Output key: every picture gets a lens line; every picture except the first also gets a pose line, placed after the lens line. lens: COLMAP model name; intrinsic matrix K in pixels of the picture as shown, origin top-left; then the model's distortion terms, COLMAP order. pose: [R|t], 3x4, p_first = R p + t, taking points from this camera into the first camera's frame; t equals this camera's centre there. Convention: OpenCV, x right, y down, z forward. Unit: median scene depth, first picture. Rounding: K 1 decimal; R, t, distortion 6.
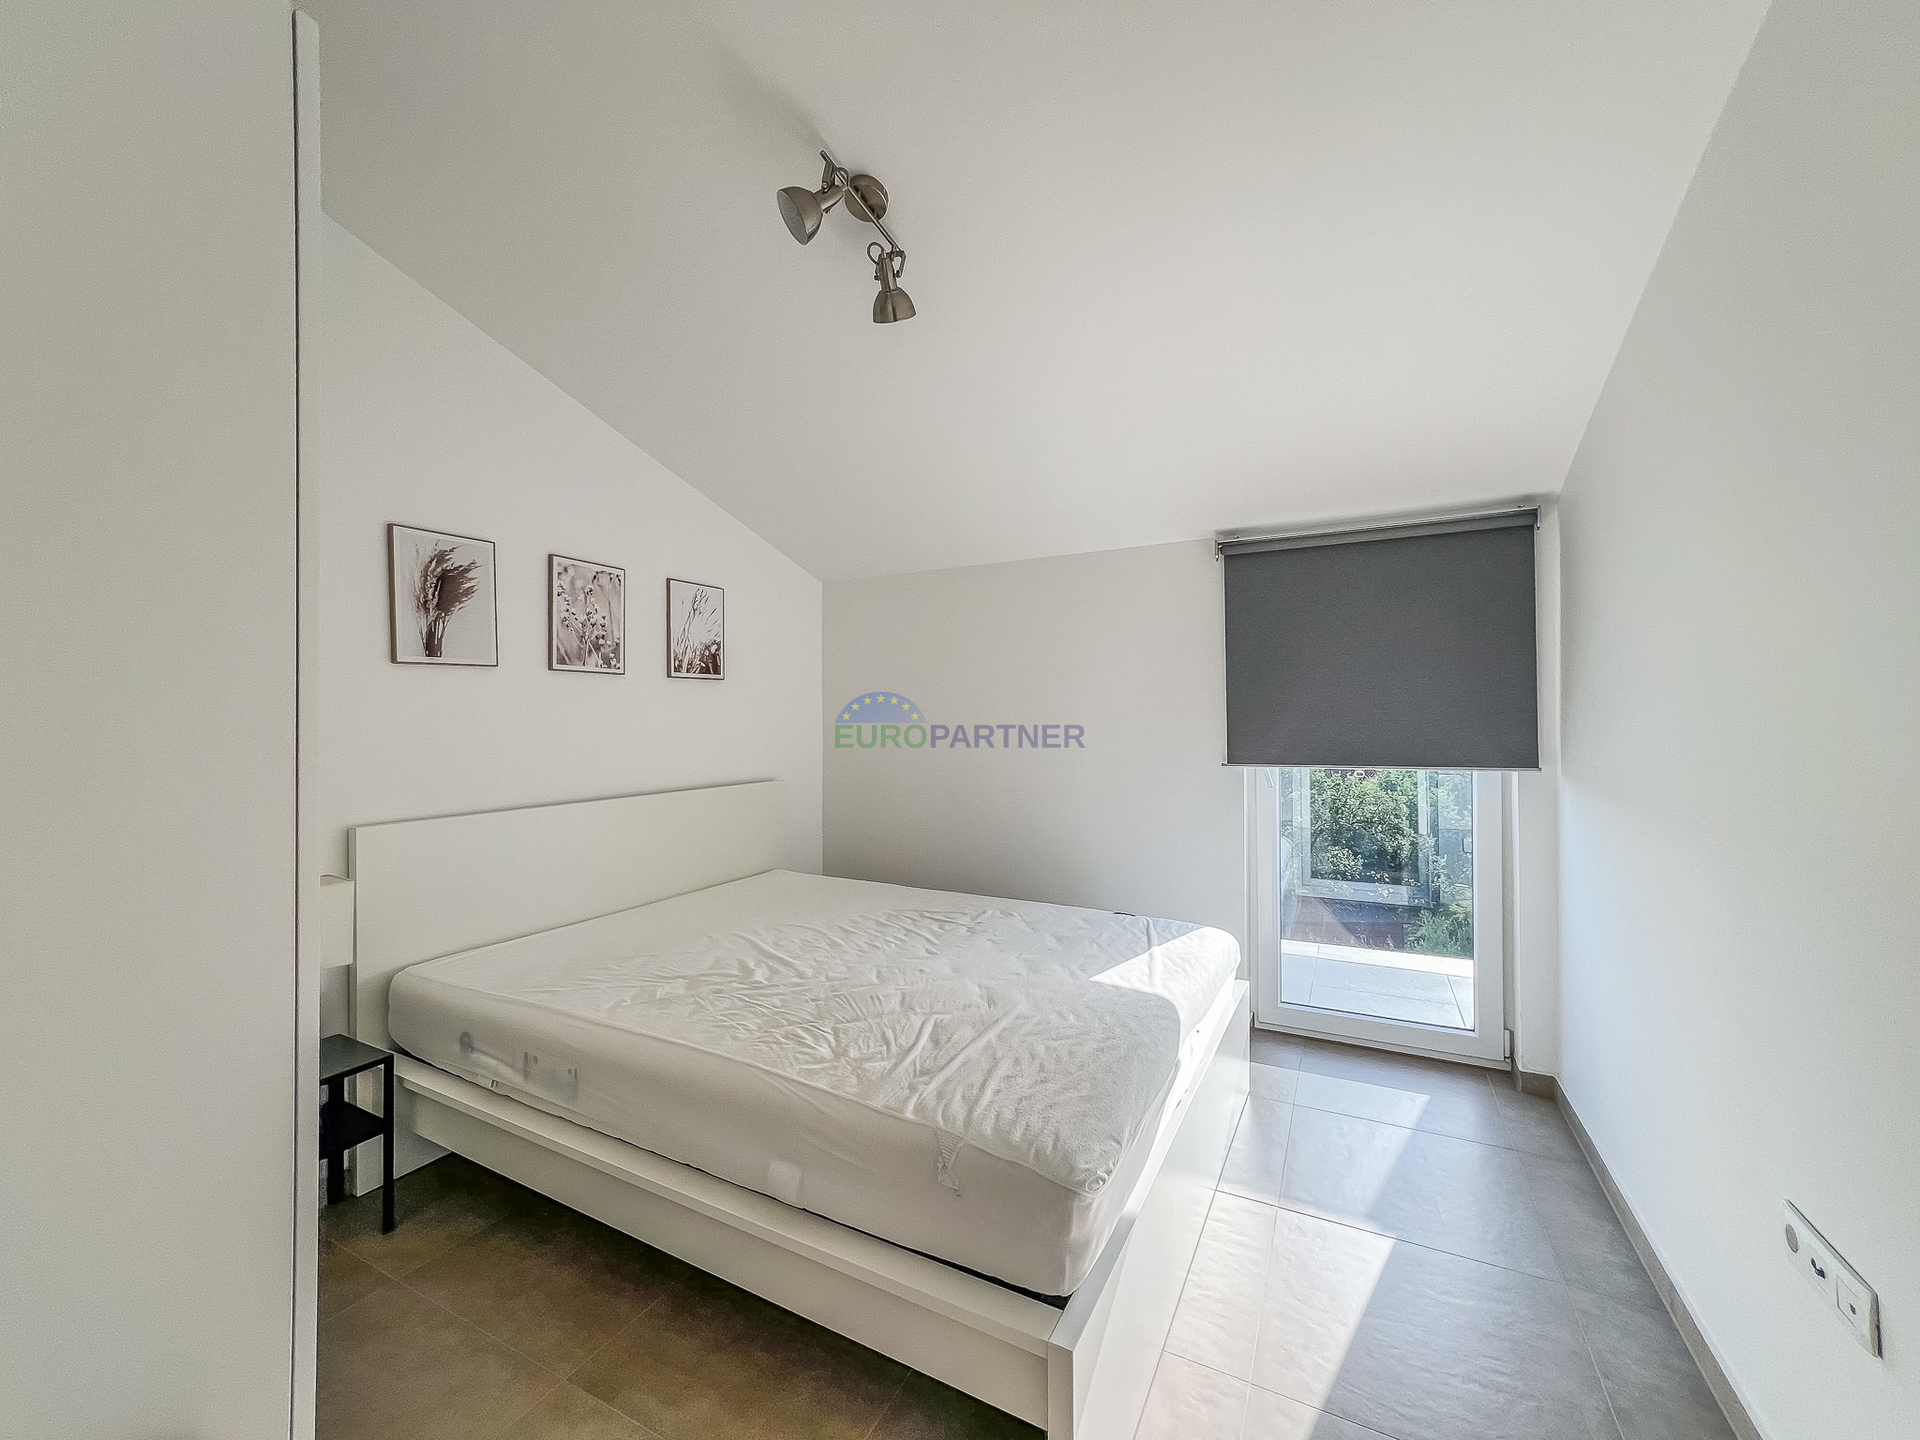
lens RADIAL K [[768.3, 0, 958.9], [0, 768.3, 717.7], [0, 0, 1]] dist [-0.005567, 0.003648]
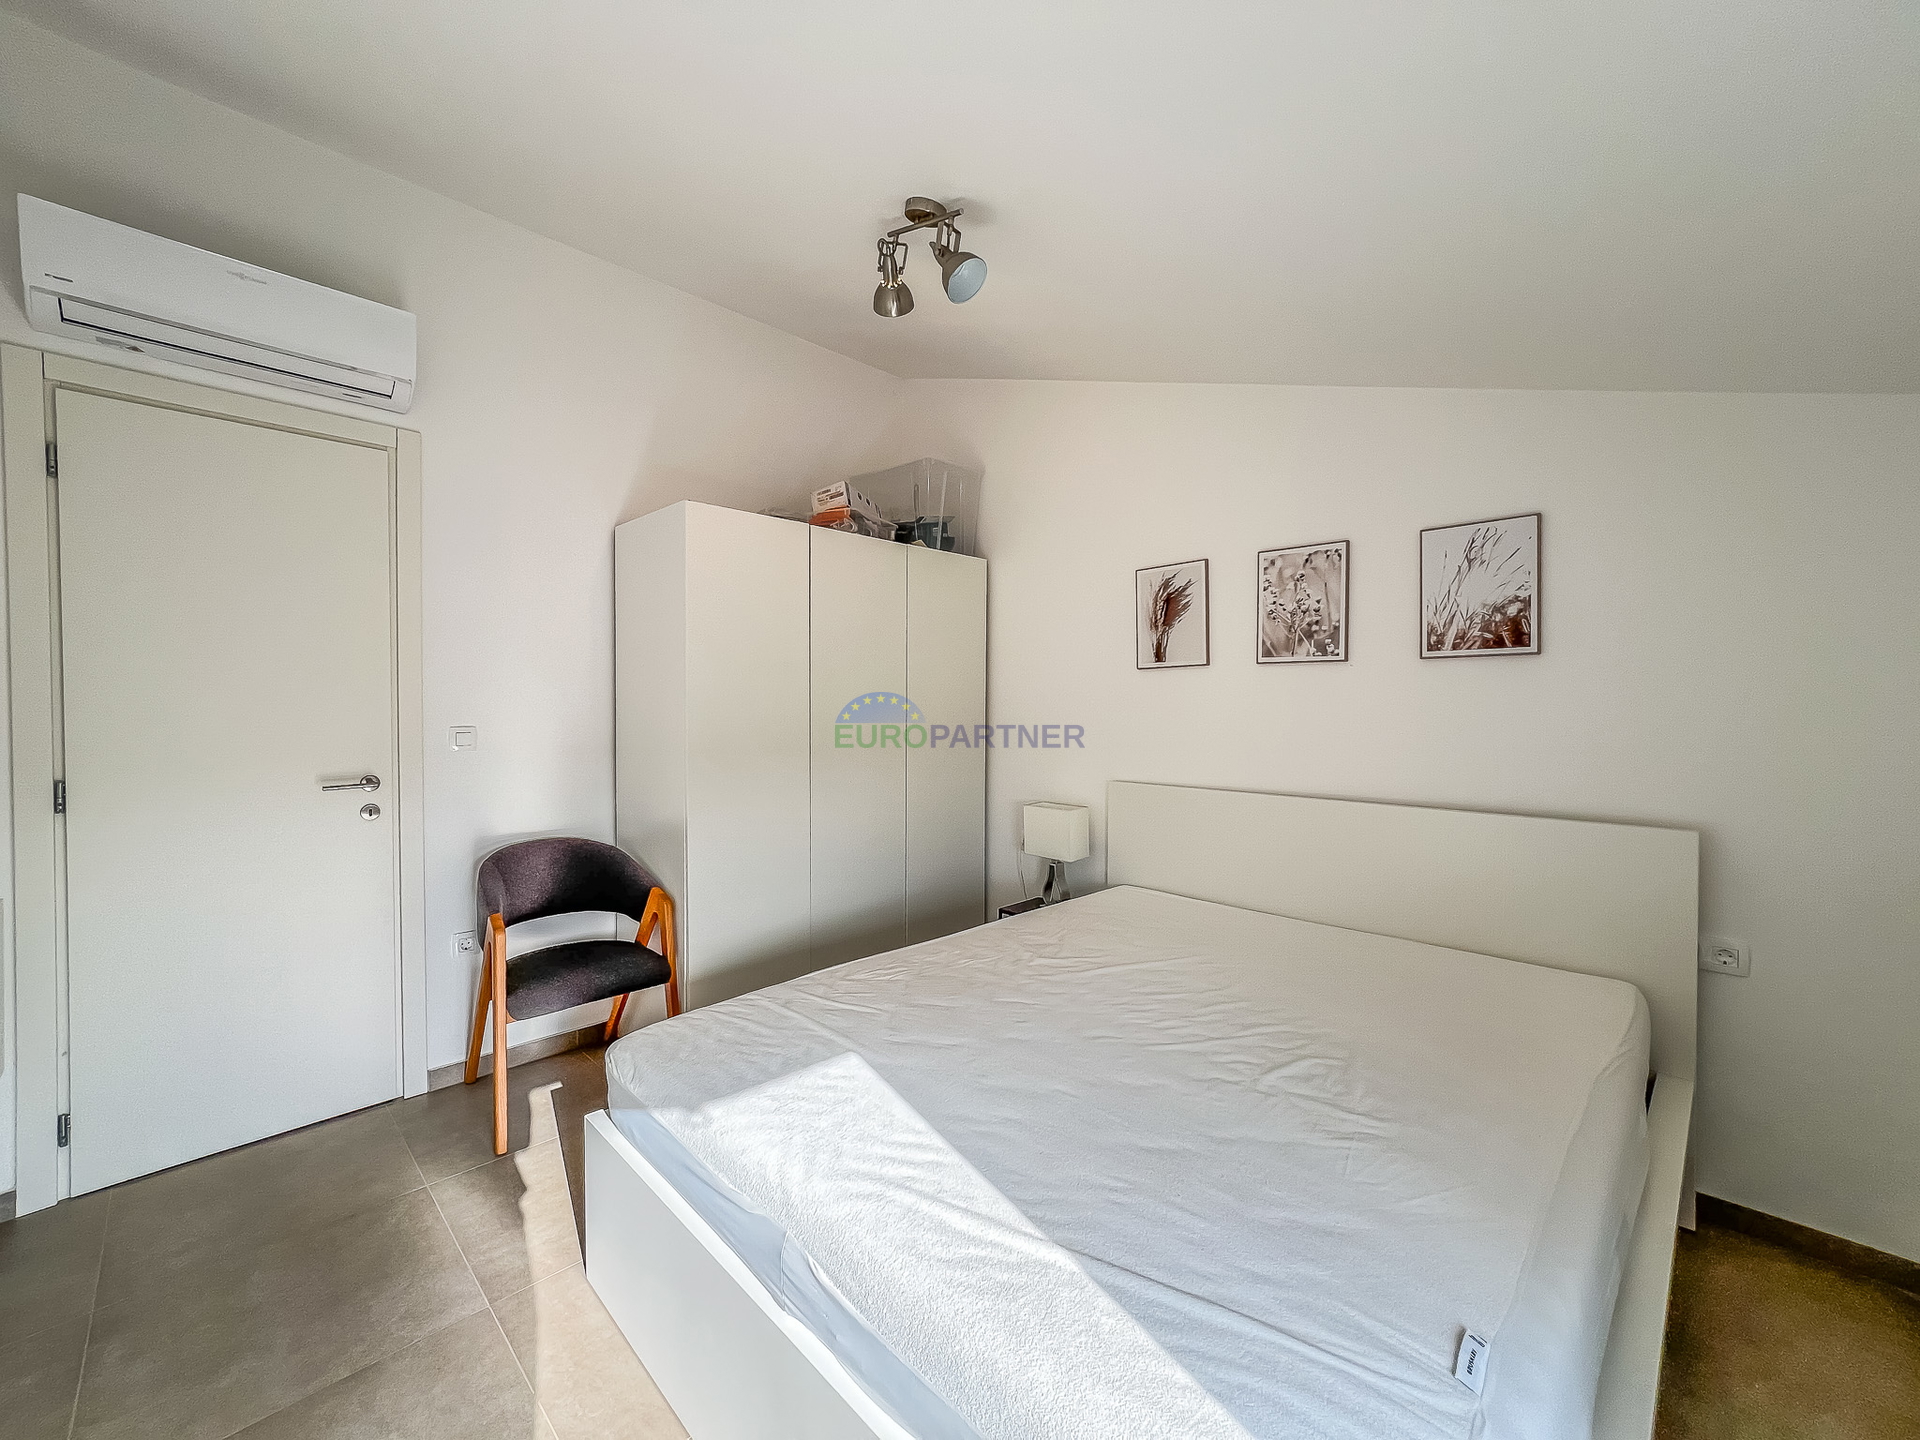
lens RADIAL K [[768.3, 0, 950.0], [0, 768.3, 712.2], [0, 0, 1]] dist [-0.005567, 0.003648]
pose [[-0.304323, 0.013837, -0.952468, 0.575623], [-0.001766, 0.999885, 0.015090, -0.010948], [0.952567, 0.006275, -0.304264, 0.897142]]
